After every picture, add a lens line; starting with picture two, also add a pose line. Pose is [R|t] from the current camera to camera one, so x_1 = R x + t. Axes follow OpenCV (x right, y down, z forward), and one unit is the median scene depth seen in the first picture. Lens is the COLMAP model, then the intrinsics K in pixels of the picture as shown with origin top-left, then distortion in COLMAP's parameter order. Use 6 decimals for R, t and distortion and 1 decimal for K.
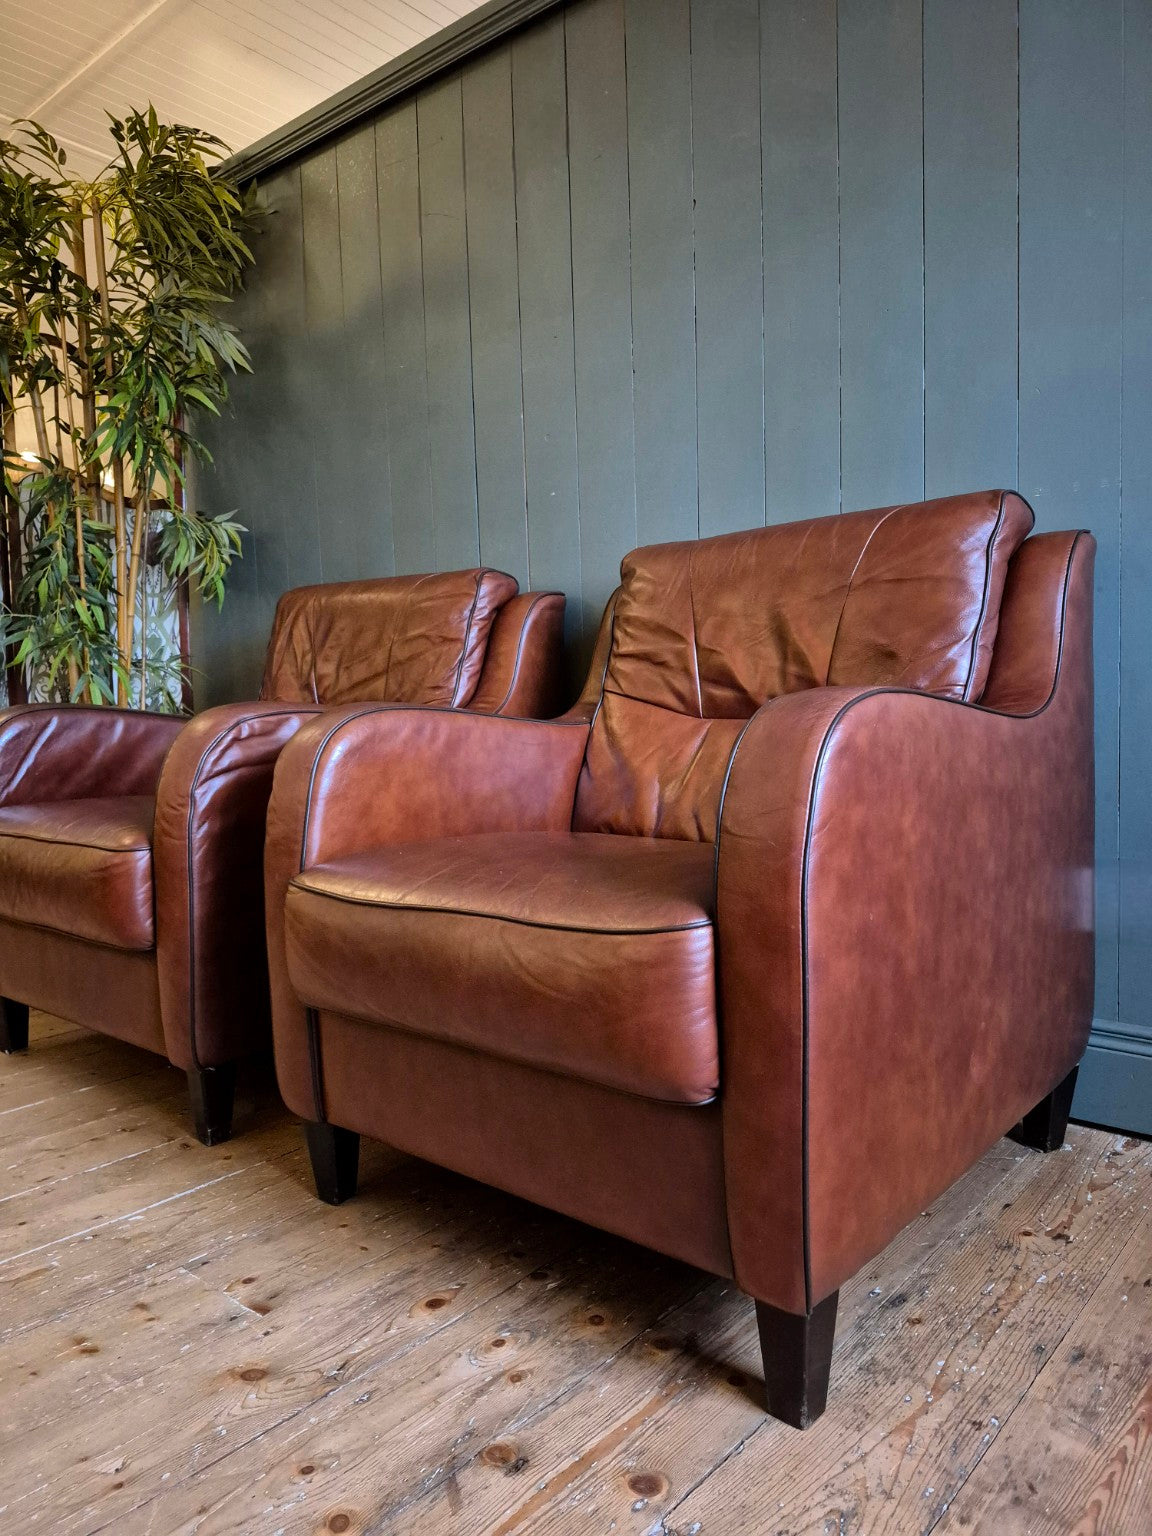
lens RADIAL K [[1073.1, 0, 591.6], [0, 1073.1, 785.2], [0, 0, 1]] dist [0.023830, -0.027999]
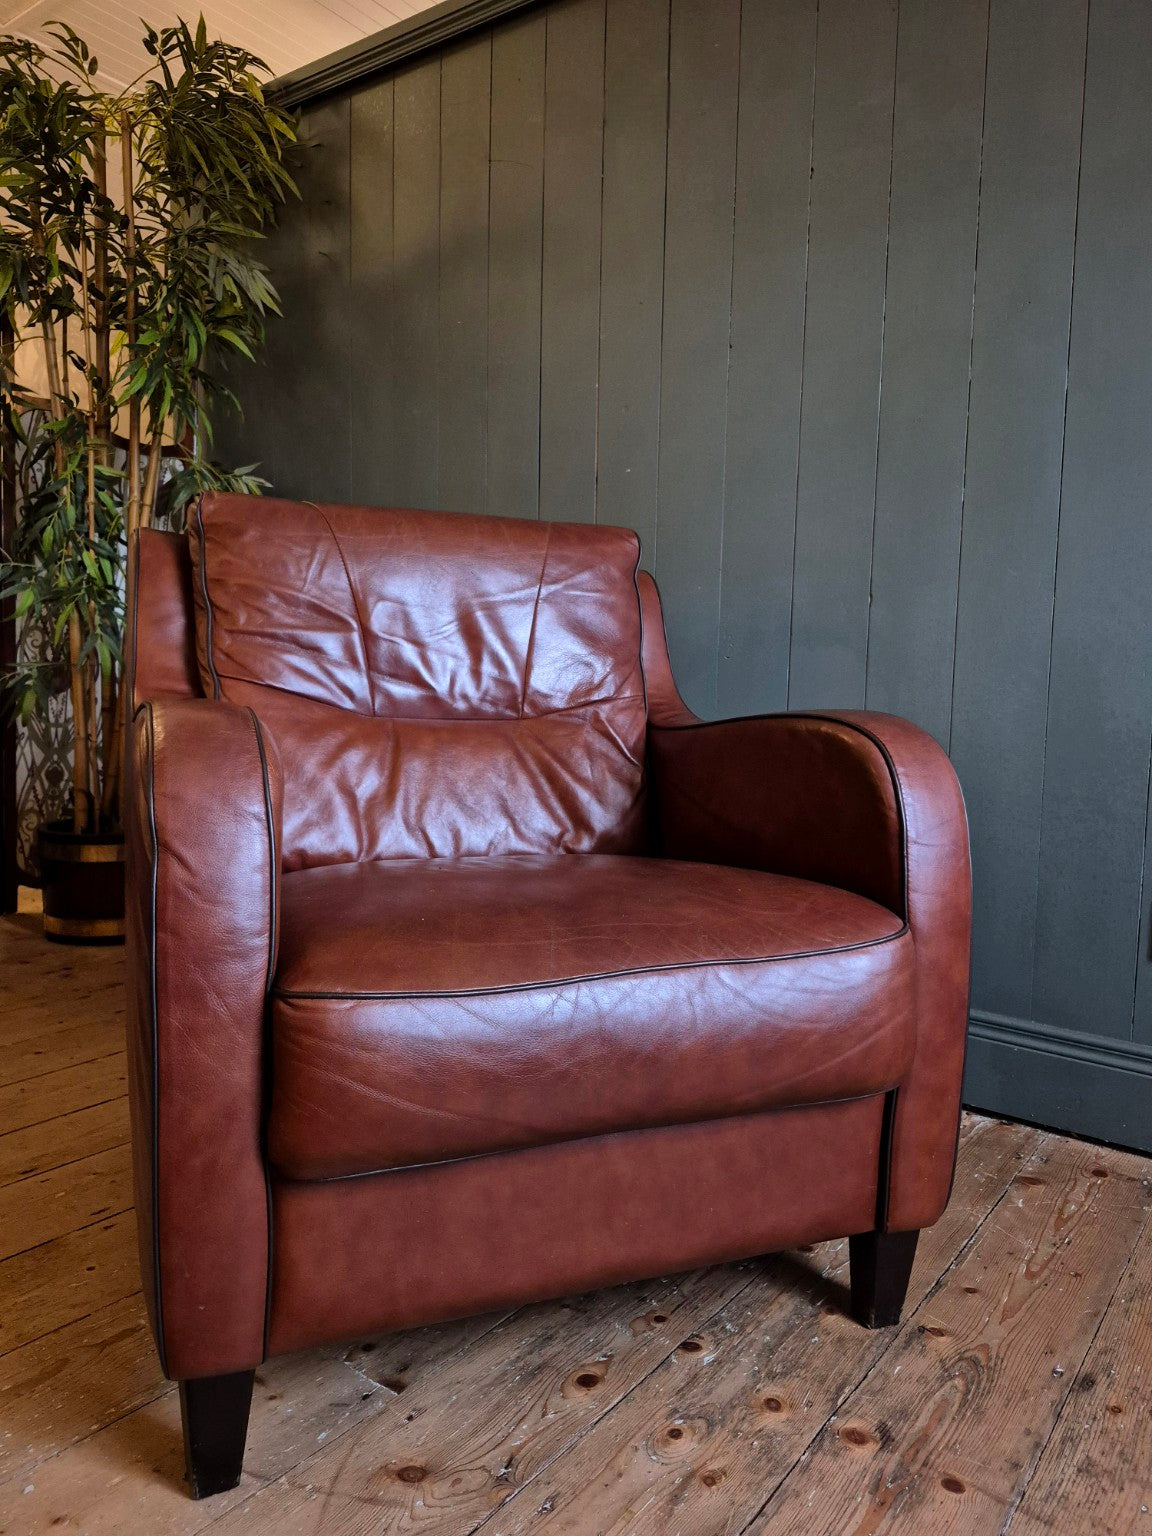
lens RADIAL K [[1073.1, 0, 581.4], [0, 1073.1, 769.2], [0, 0, 1]] dist [0.023830, -0.027999]
pose [[0.997205, 0.044289, 0.060171, -0.171045], [-0.045350, 0.998837, 0.016392, -0.033348], [-0.059375, -0.019075, 0.998053, 0.082699]]
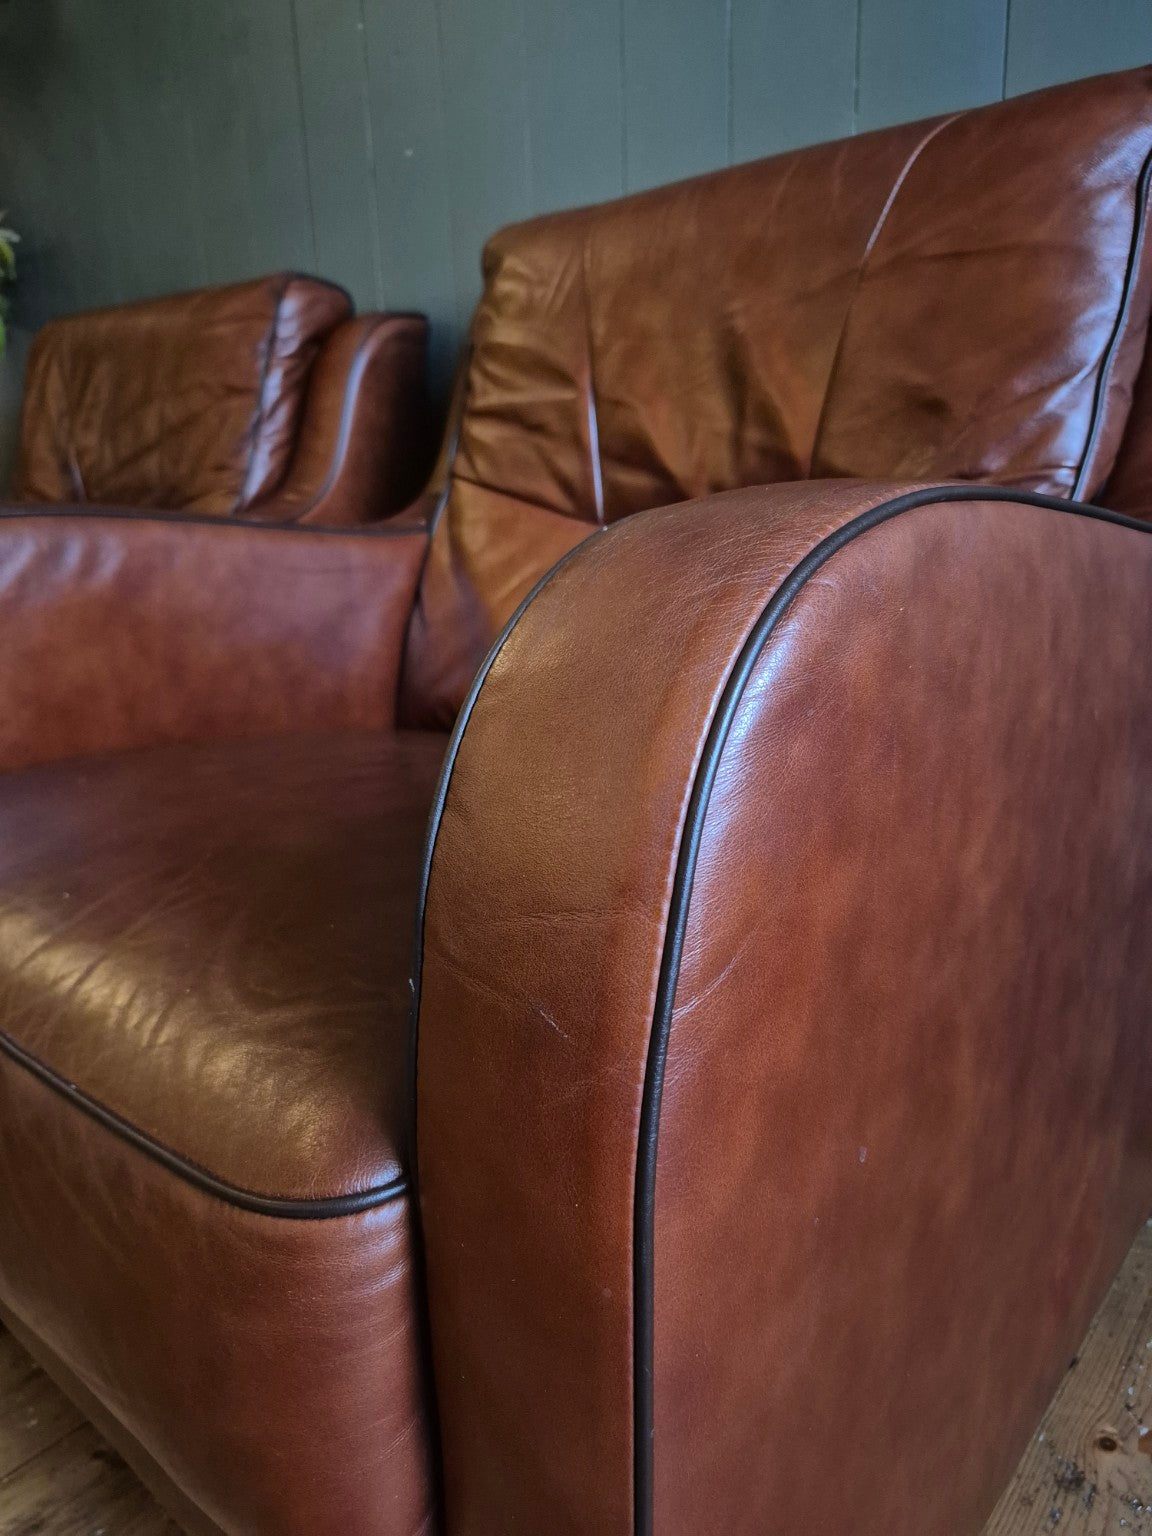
lens RADIAL K [[1073.1, 0, 604.3], [0, 1073.1, 773.5], [0, 0, 1]] dist [0.023830, -0.027999]
pose [[0.999992, -0.002921, 0.002574, 0.106177], [0.002374, 0.981456, 0.191670, -0.042907], [-0.003086, -0.191663, 0.981456, 0.412768]]
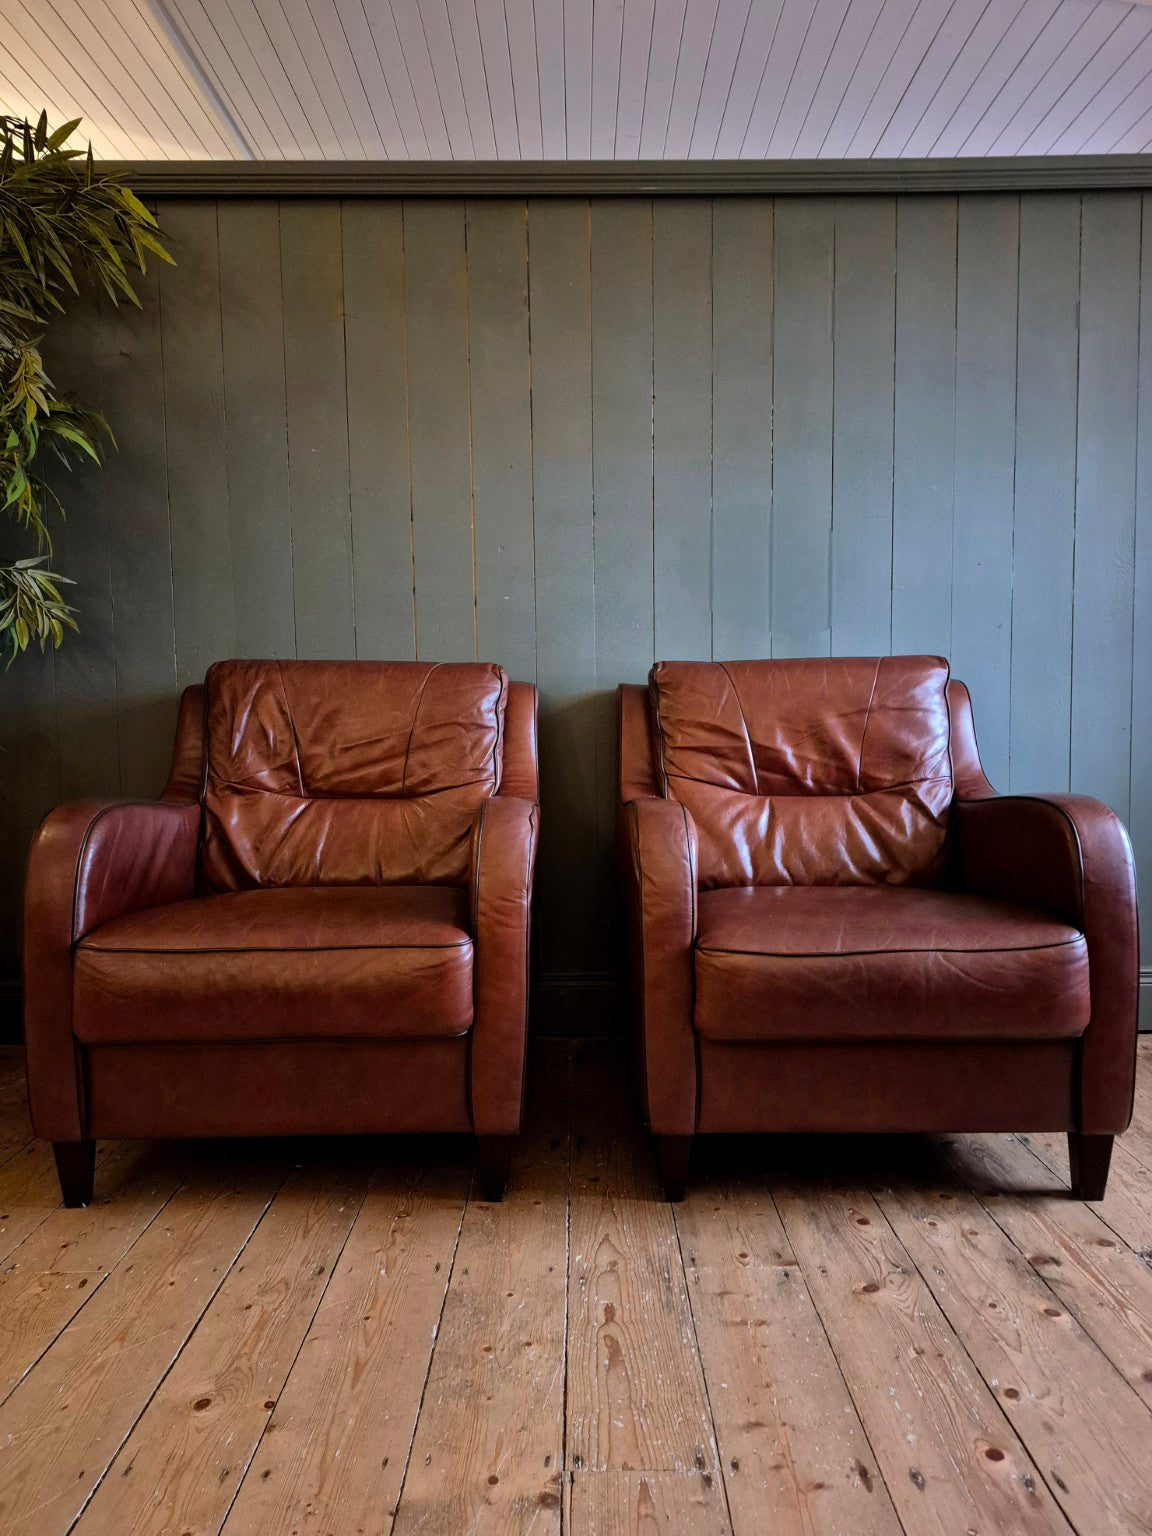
lens RADIAL K [[1073.1, 0, 580.9], [0, 1073.1, 777.7], [0, 0, 1]] dist [0.023830, -0.027999]
pose [[0.765732, -0.036987, 0.642095, -1.019475], [0.043369, 0.999042, 0.005828, -0.109702], [-0.641696, 0.023384, 0.766603, 0.083856]]
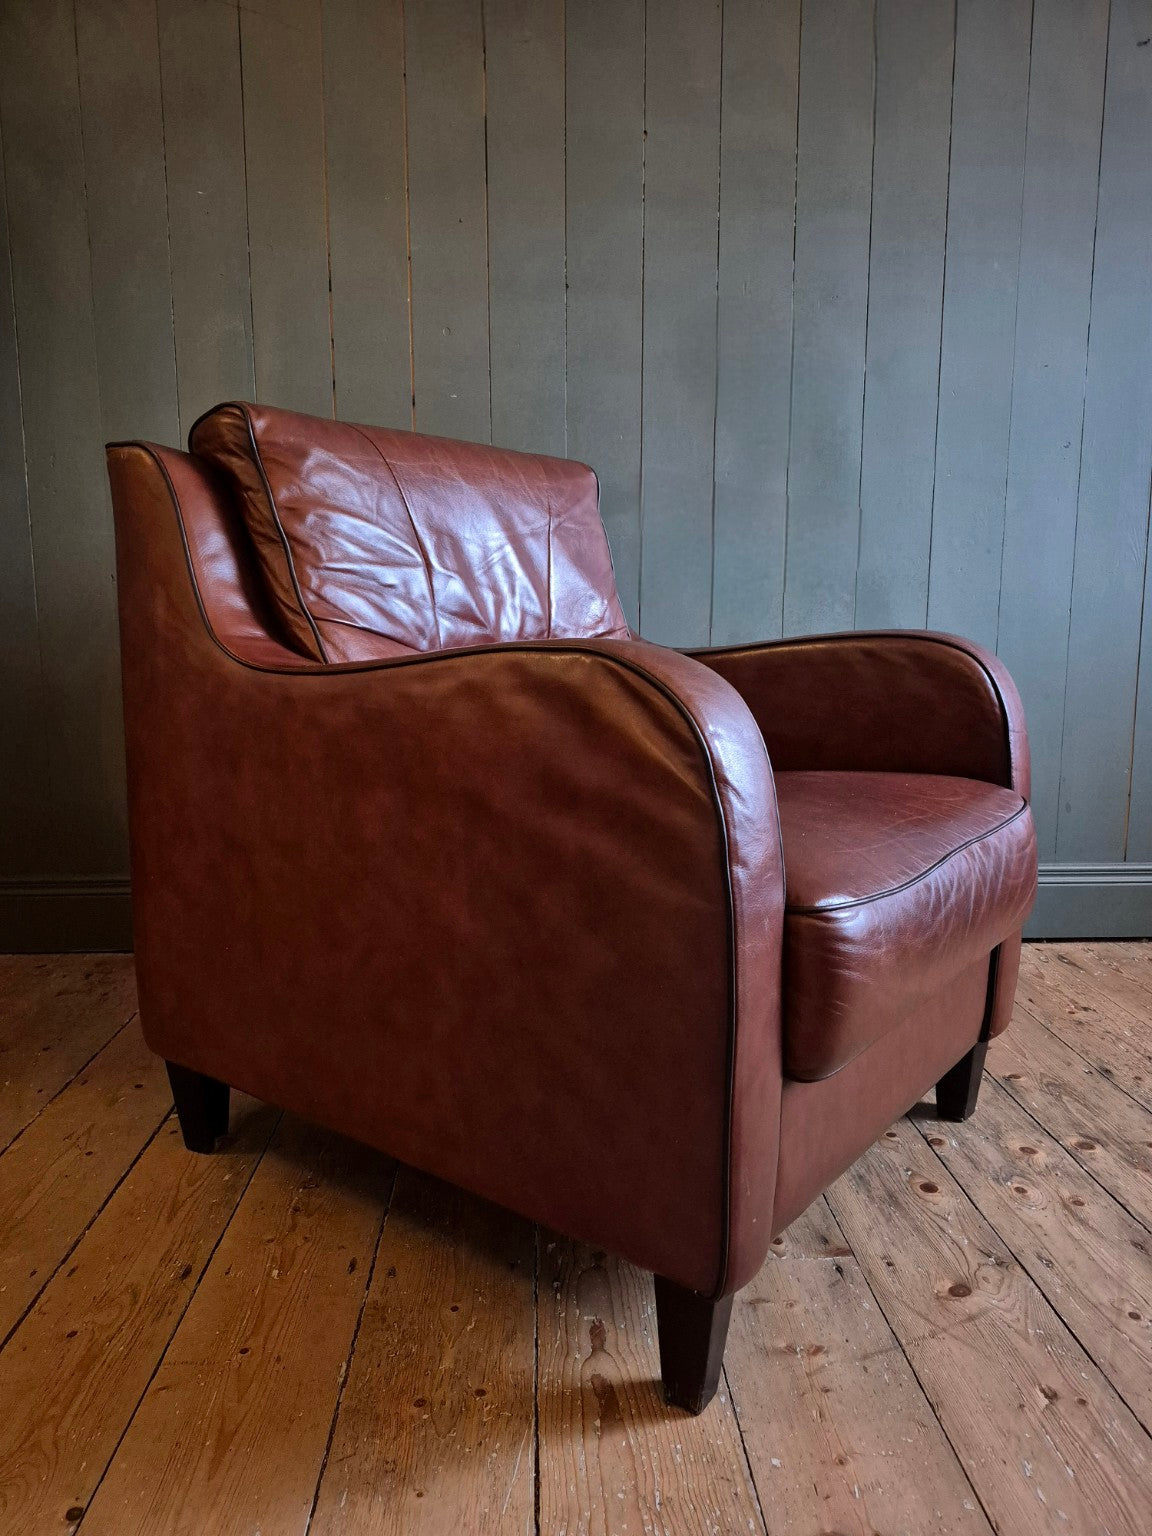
lens RADIAL K [[1073.1, 0, 583.2], [0, 1073.1, 760.4], [0, 0, 1]] dist [0.023830, -0.027999]
pose [[0.737090, -0.075015, 0.671619, -0.833821], [0.034748, 0.996712, 0.073190, -0.033790], [-0.674901, -0.030610, 0.737273, 0.333369]]
